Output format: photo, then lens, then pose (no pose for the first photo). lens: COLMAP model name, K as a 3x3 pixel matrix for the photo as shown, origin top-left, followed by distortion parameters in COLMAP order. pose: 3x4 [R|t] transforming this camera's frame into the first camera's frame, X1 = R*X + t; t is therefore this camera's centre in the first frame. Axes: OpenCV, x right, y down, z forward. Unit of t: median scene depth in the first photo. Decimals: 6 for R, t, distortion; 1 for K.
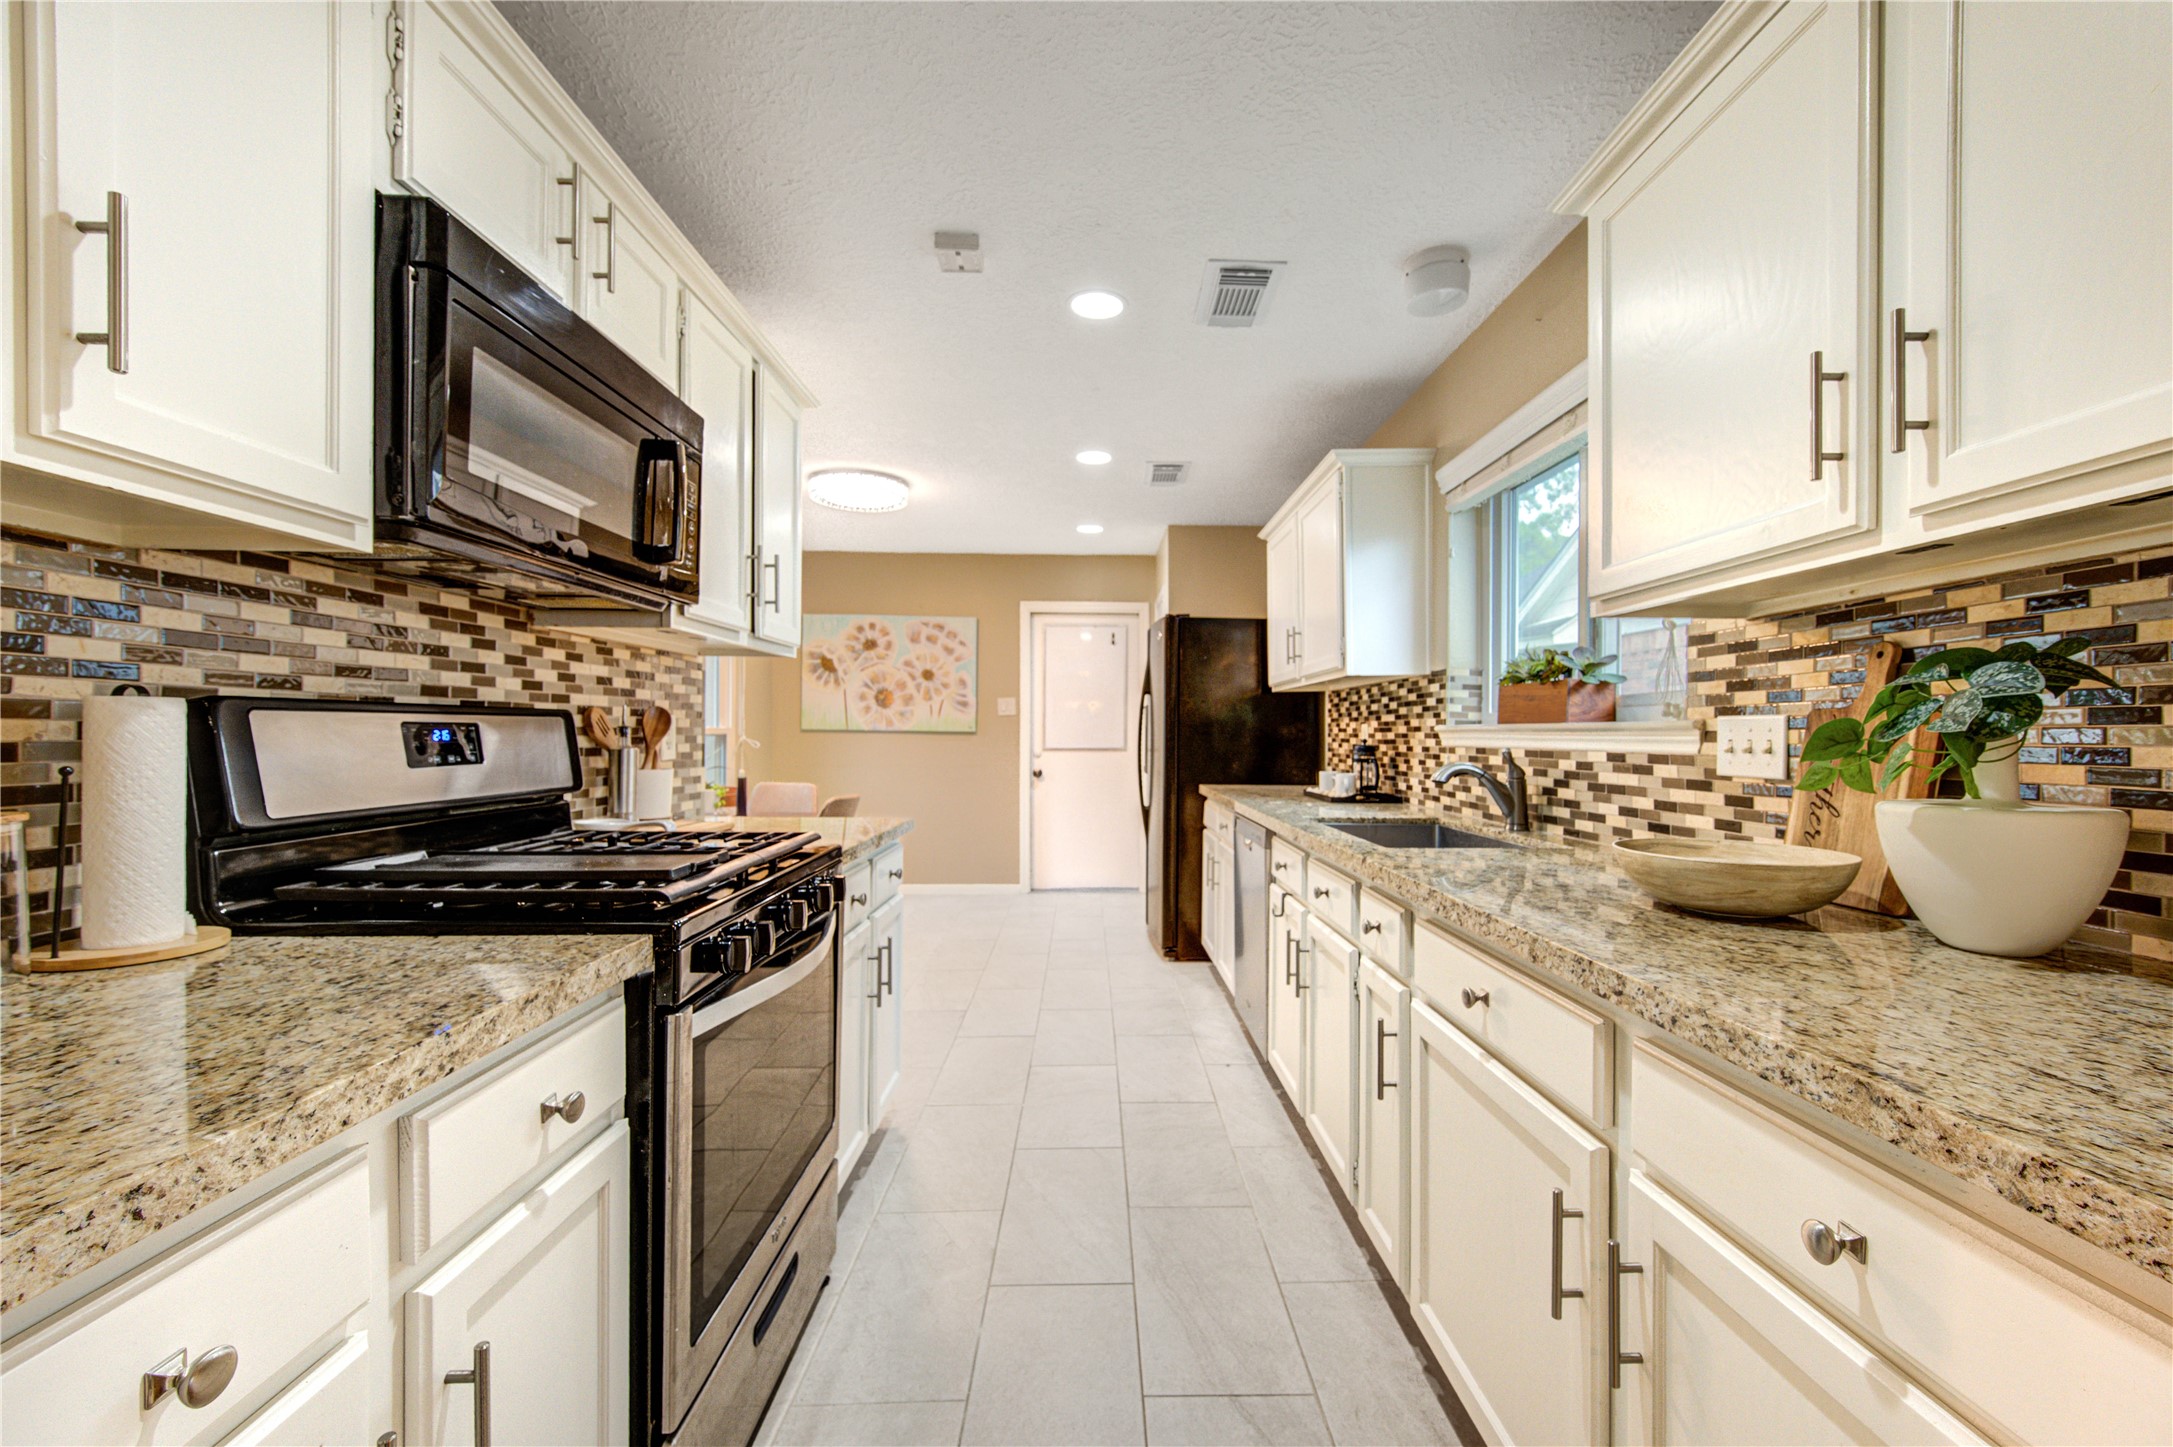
lens RADIAL K [[866.3, 0, 1122.4], [0, 866.3, 747.9], [0, 0, 1]] dist [-0.002101, -0.000496]
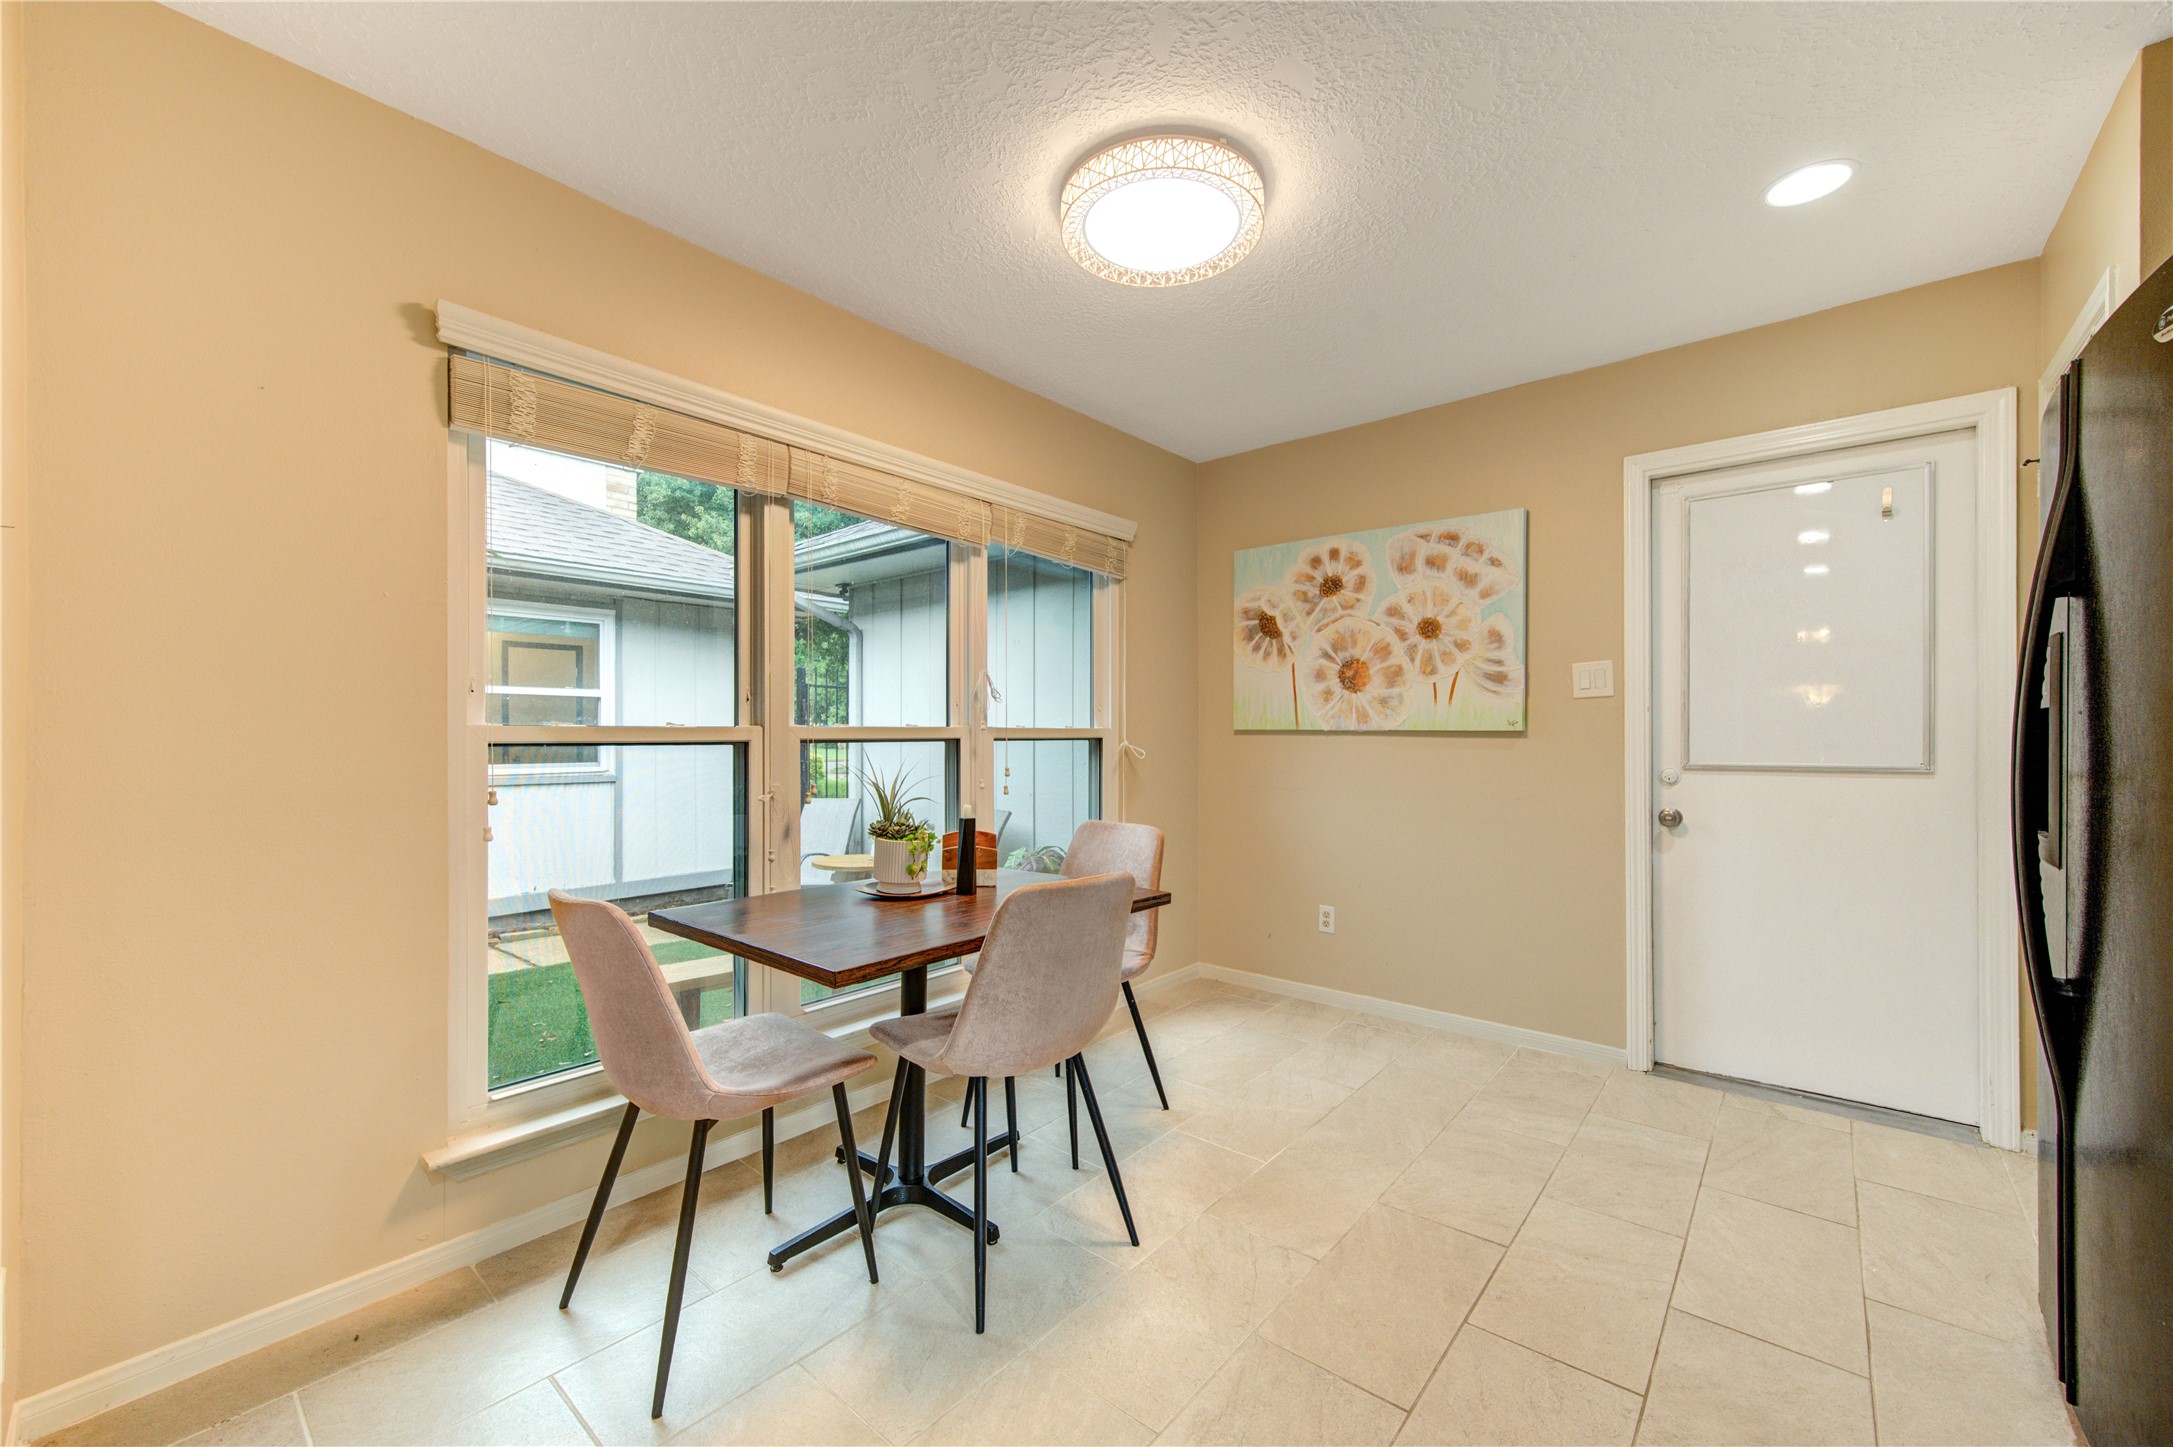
lens RADIAL K [[866.3, 0, 1099.5], [0, 866.3, 734.2], [0, 0, 1]] dist [-0.002101, -0.000496]
pose [[0.739598, -0.008756, -0.672992, -0.018478], [-0.006834, 0.999766, -0.020518, -0.007894], [0.673014, 0.019775, 0.739365, 0.772995]]
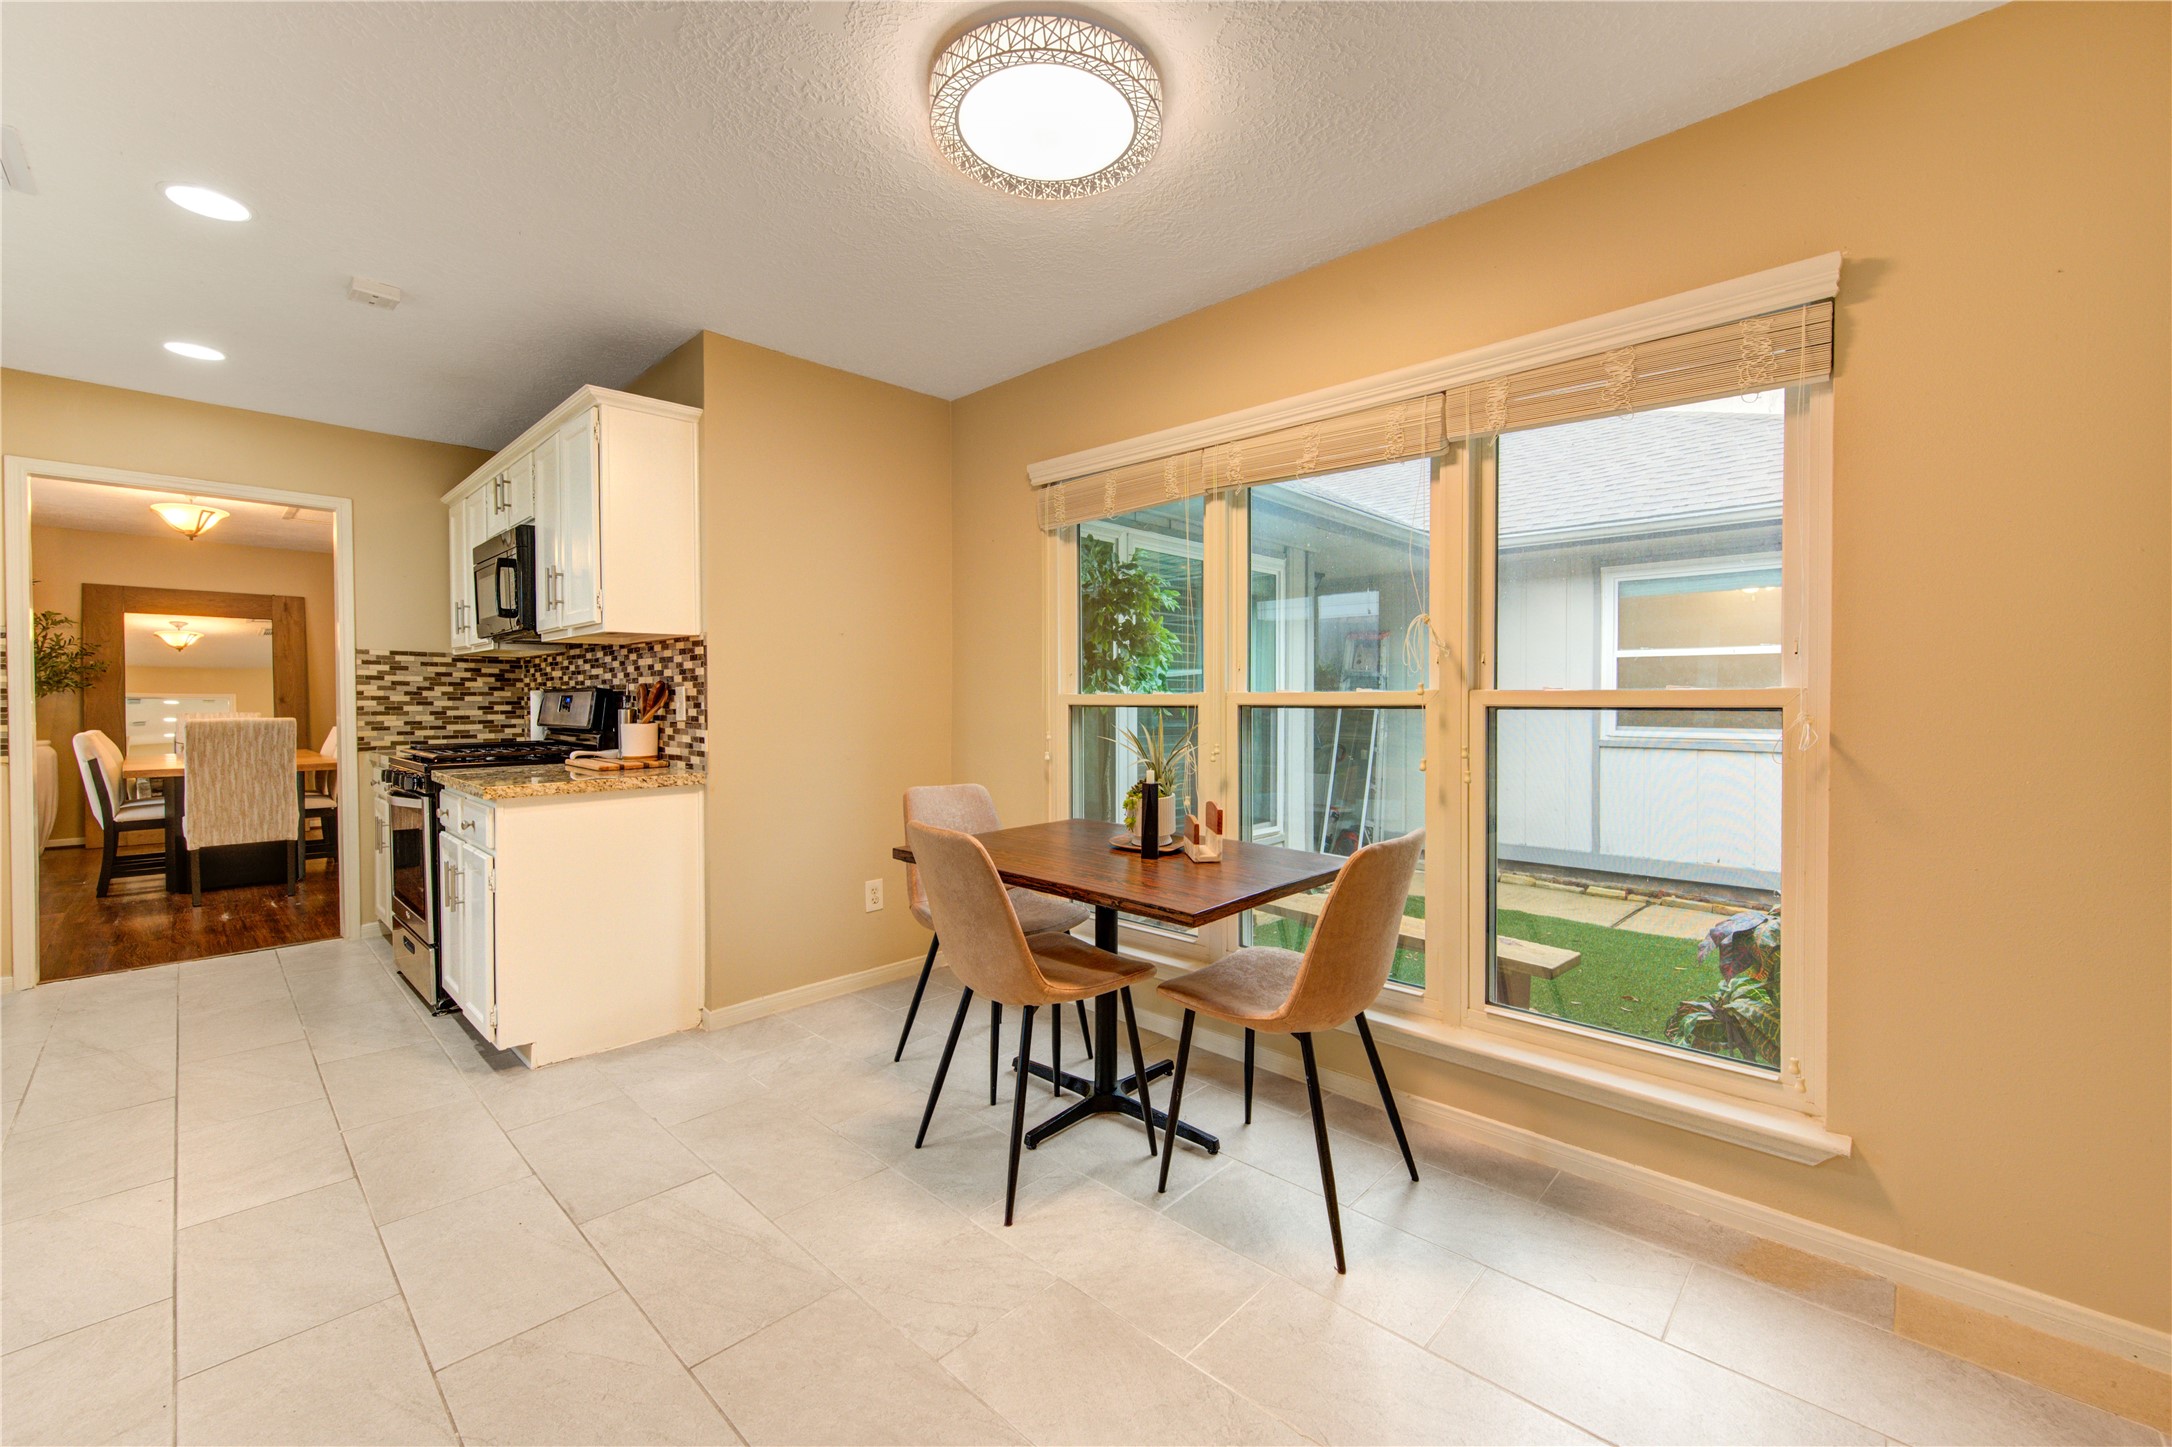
lens RADIAL K [[865.9, 0, 1099.8], [0, 865.9, 717.3], [0, 0, 1]] dist [-0.002101, -0.000496]
pose [[-0.712438, 0.010258, -0.701660, -0.040024], [-0.015889, 0.999401, 0.030743, -0.028011], [0.701555, 0.033051, -0.711849, 1.603934]]
